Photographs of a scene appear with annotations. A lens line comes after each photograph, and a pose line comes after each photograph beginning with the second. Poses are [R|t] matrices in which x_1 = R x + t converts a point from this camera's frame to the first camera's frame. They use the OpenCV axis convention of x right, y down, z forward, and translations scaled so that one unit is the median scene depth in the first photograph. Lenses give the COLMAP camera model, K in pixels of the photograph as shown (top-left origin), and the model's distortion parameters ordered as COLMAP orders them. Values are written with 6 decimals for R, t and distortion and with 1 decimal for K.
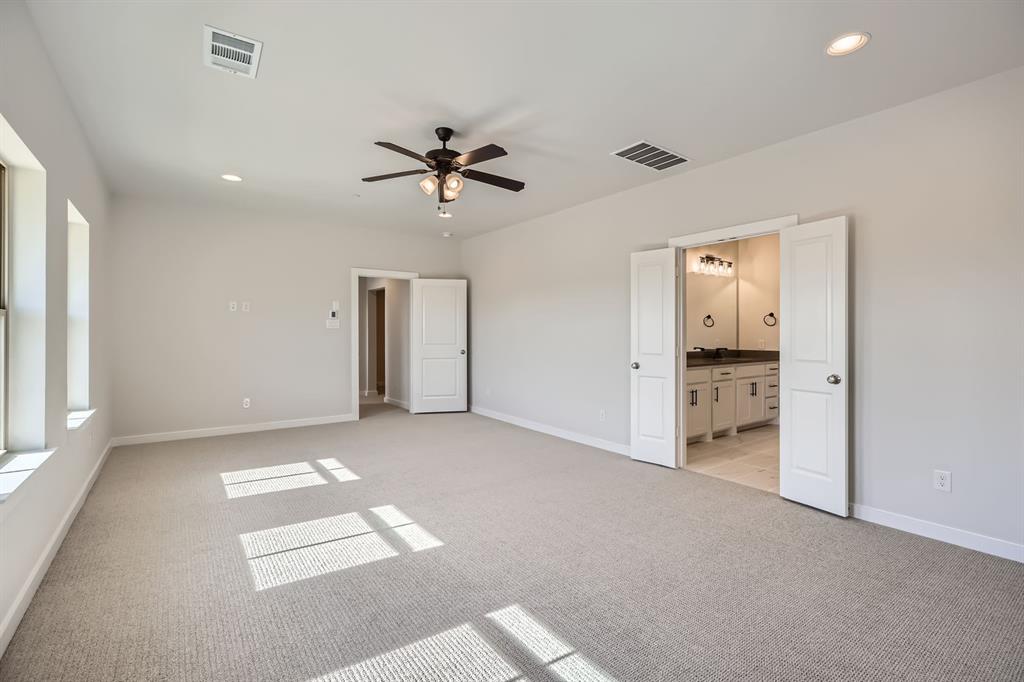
lens RADIAL K [[474.3, 0, 512.4], [0, 474.3, 331.7], [0, 0, 1]] dist [0.000670, 0.000038]
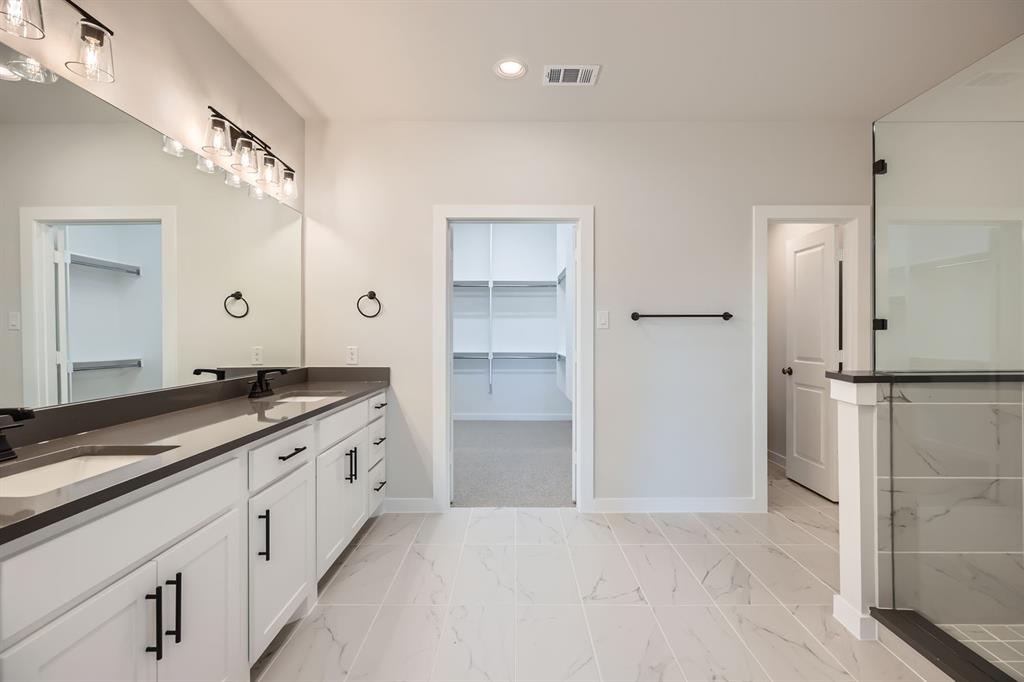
lens RADIAL K [[474.3, 0, 513.8], [0, 474.3, 334.5], [0, 0, 1]] dist [0.000670, 0.000038]
pose [[0.606642, 0.000618, 0.794975, 0.239746], [0.001816, 0.999996, -0.002164, 0.006660], [-0.794973, 0.002756, 0.606639, 0.577698]]
